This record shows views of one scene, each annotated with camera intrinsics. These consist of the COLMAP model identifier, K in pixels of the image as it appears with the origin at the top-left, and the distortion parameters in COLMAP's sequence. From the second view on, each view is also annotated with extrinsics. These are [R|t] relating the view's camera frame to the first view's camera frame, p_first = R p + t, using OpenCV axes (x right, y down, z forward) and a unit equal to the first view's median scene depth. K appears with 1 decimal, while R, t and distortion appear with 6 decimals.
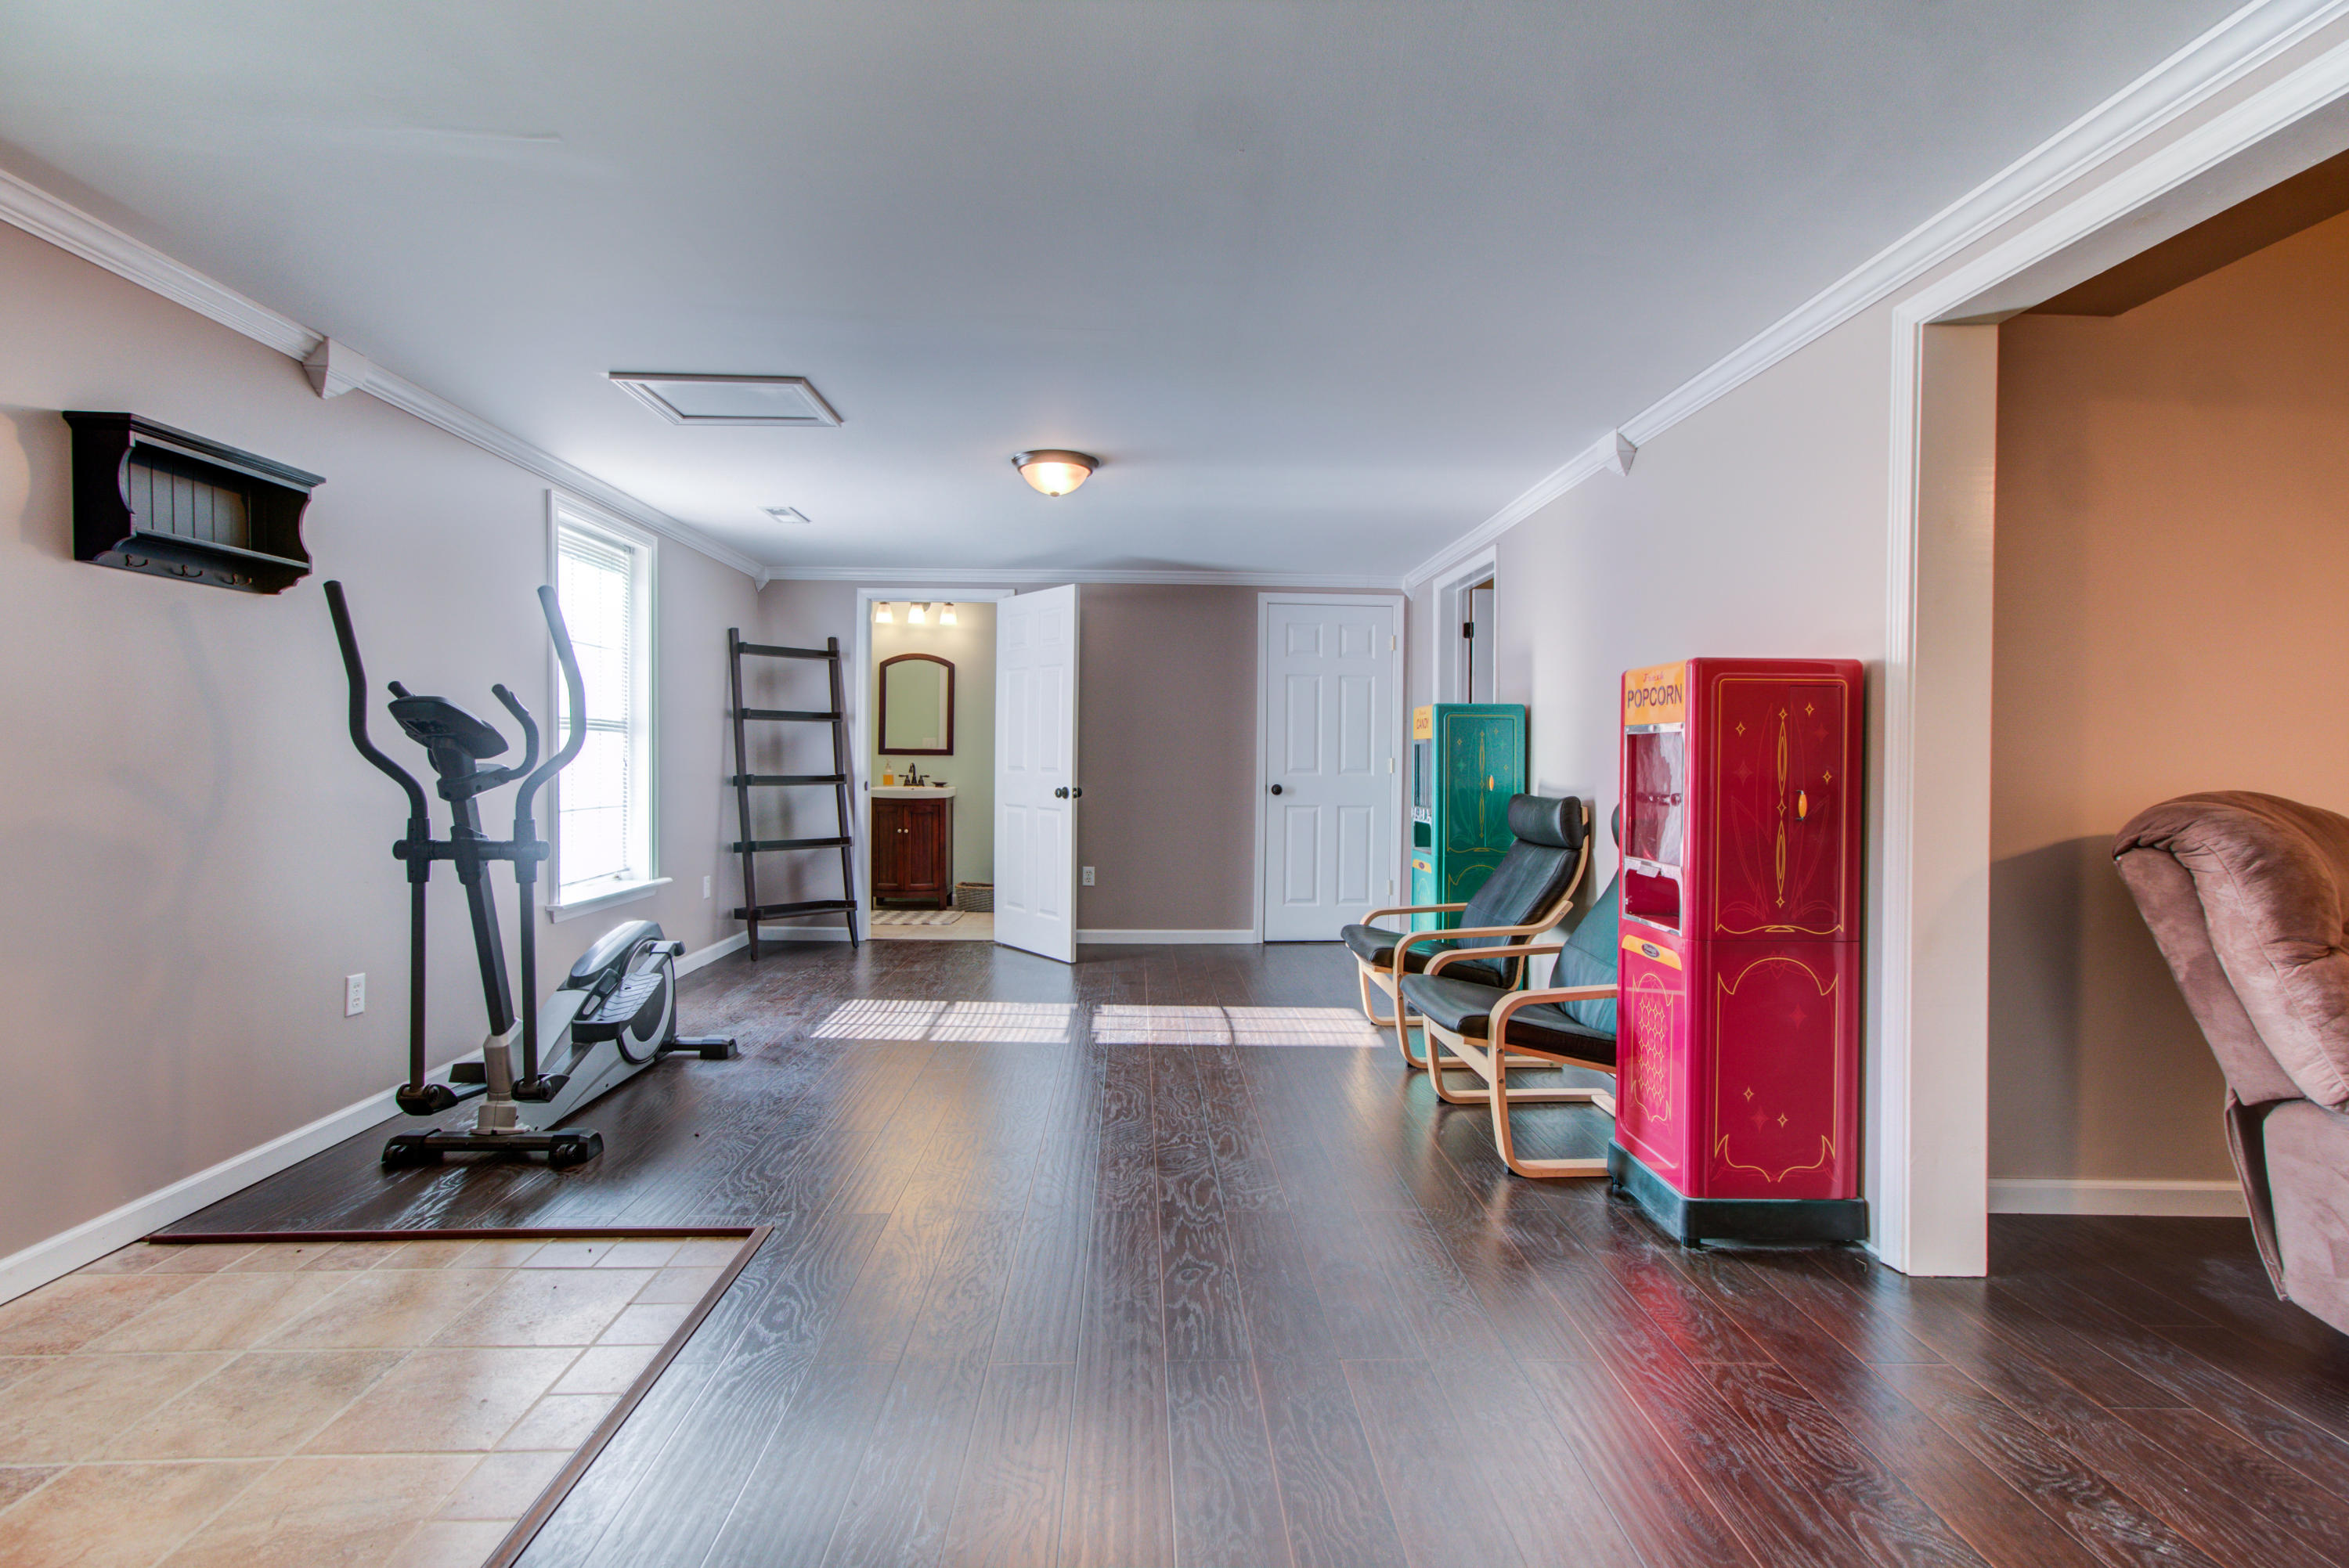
lens RADIAL K [[1072.5, 0, 1171.9], [0, 1072.5, 768.5], [0, 0, 1]] dist [-0.002411, 0.000543]
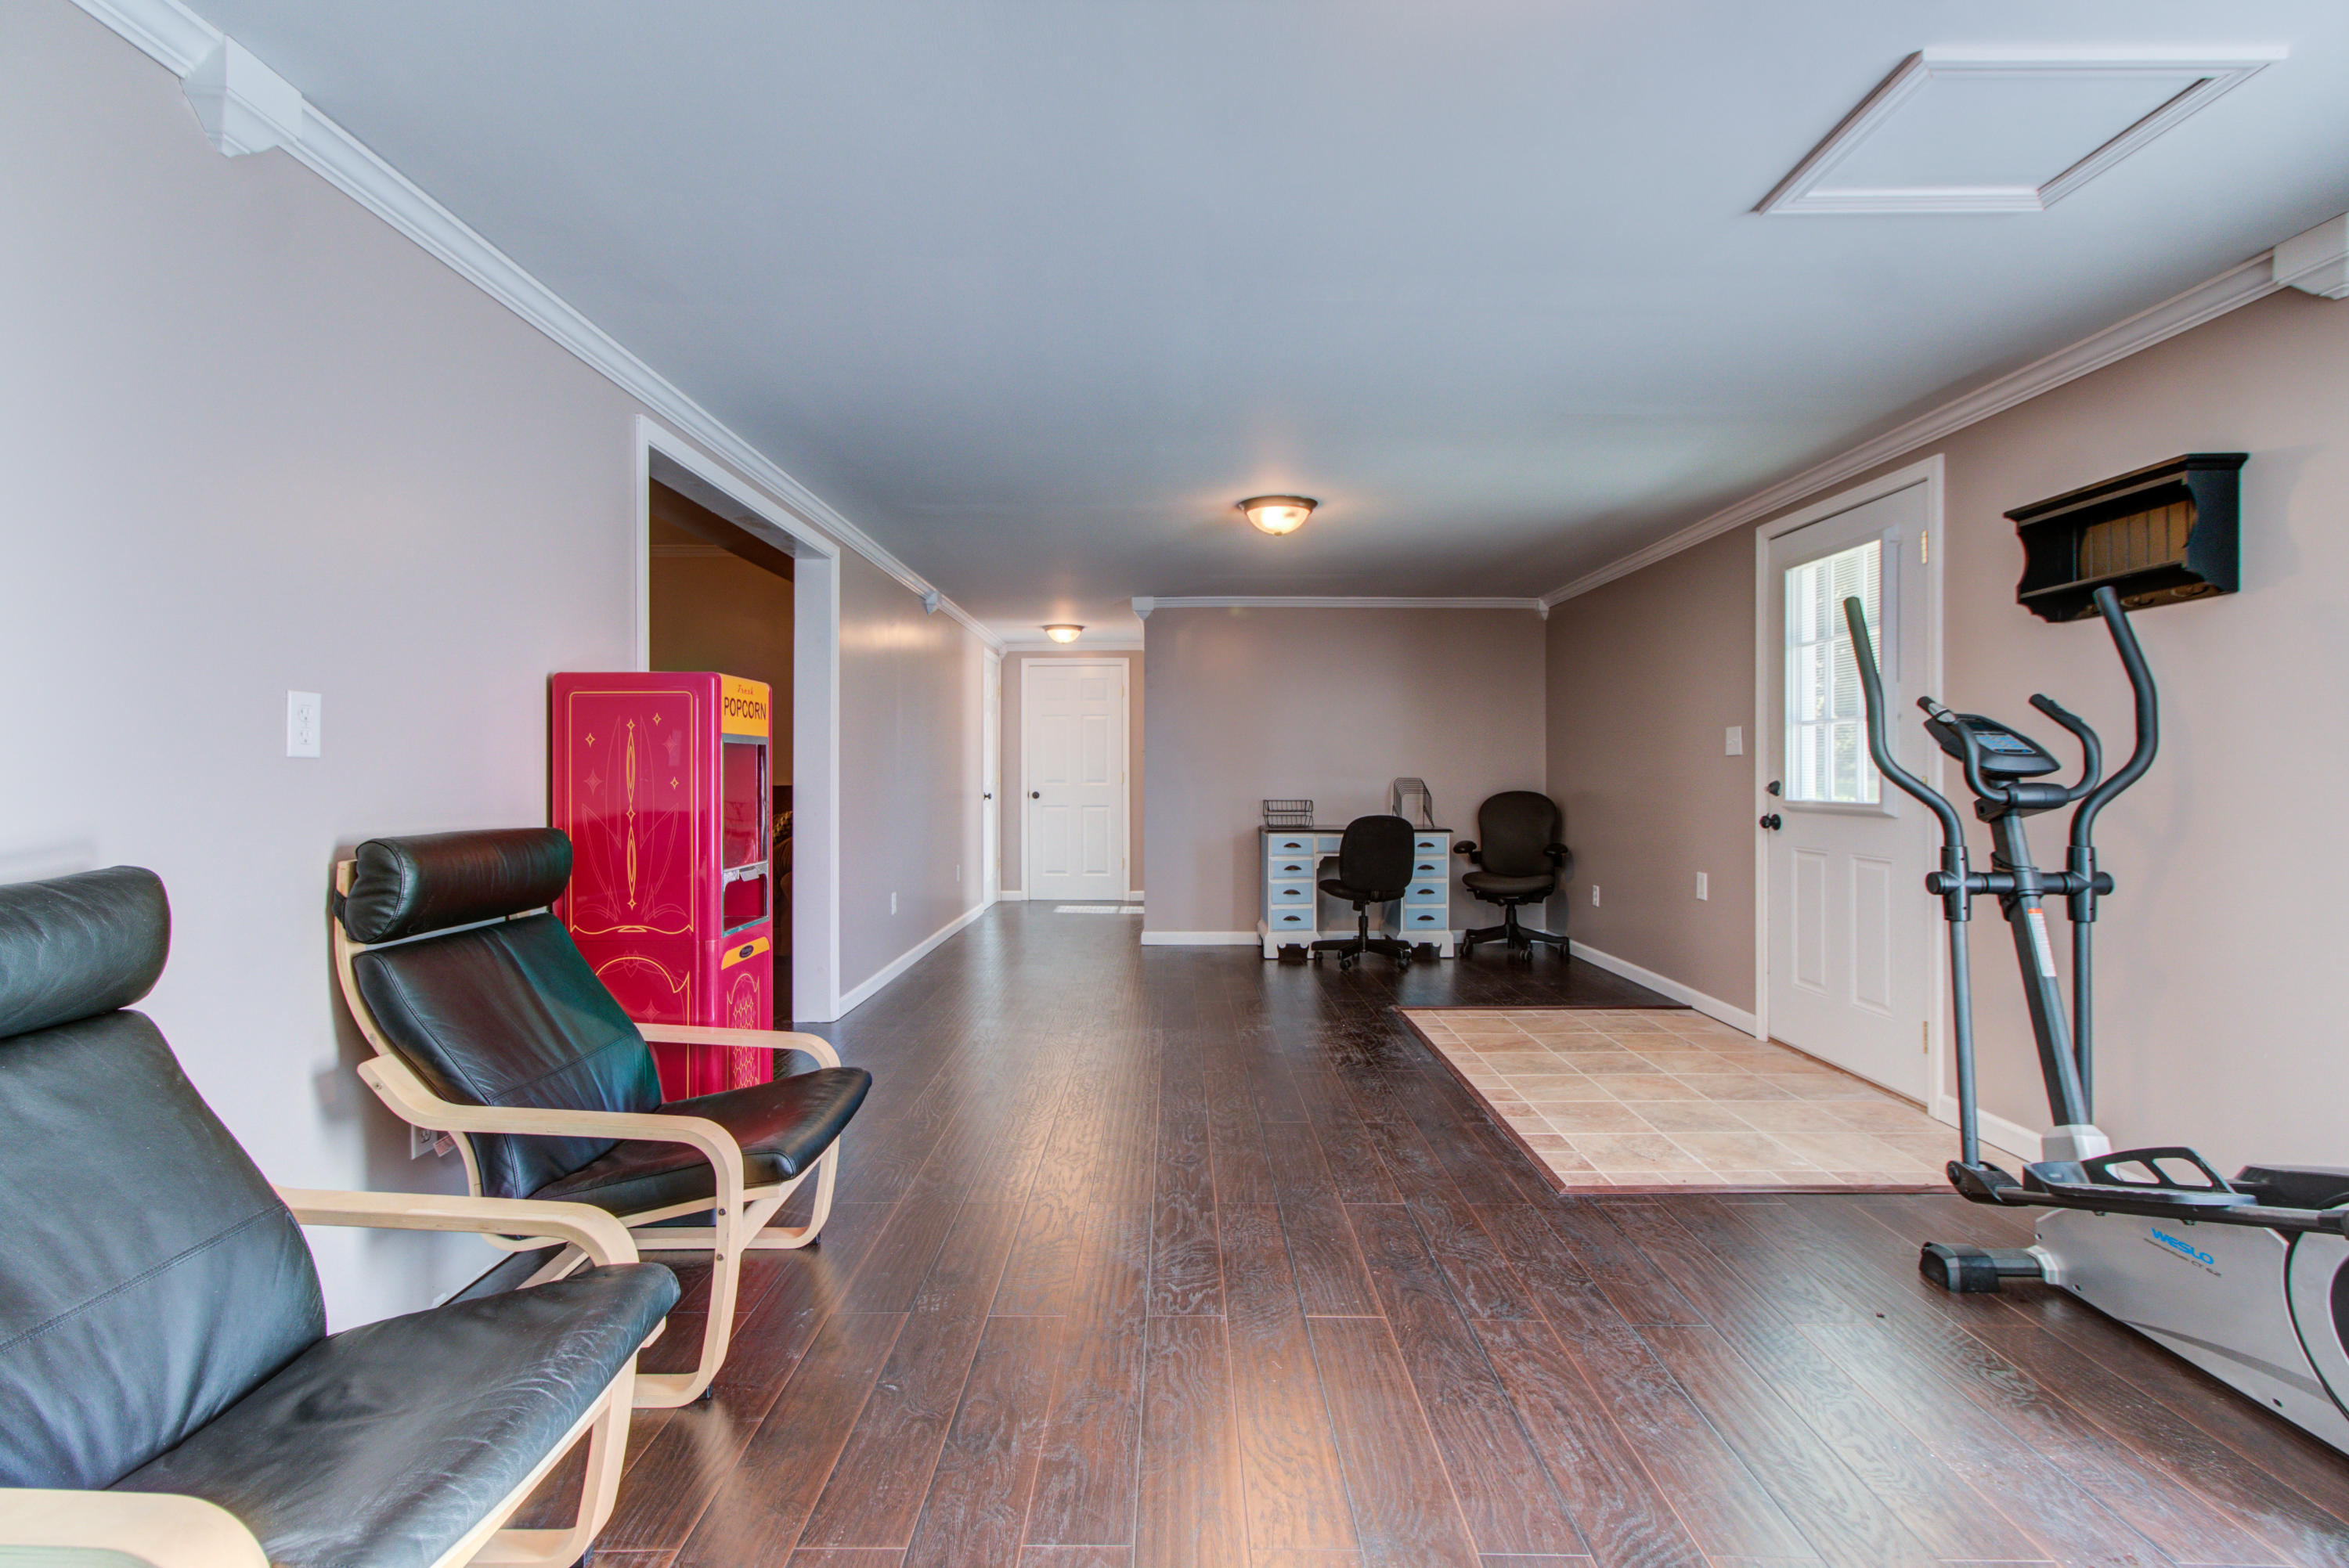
lens RADIAL K [[1072.5, 0, 1171.9], [0, 1072.5, 768.5], [0, 0, 1]] dist [-0.002411, 0.000543]
pose [[-0.999126, -0.007549, 0.041110, -0.009628], [-0.007474, 0.999970, 0.001984, -0.013767], [-0.041124, 0.001675, -0.999153, 1.988584]]
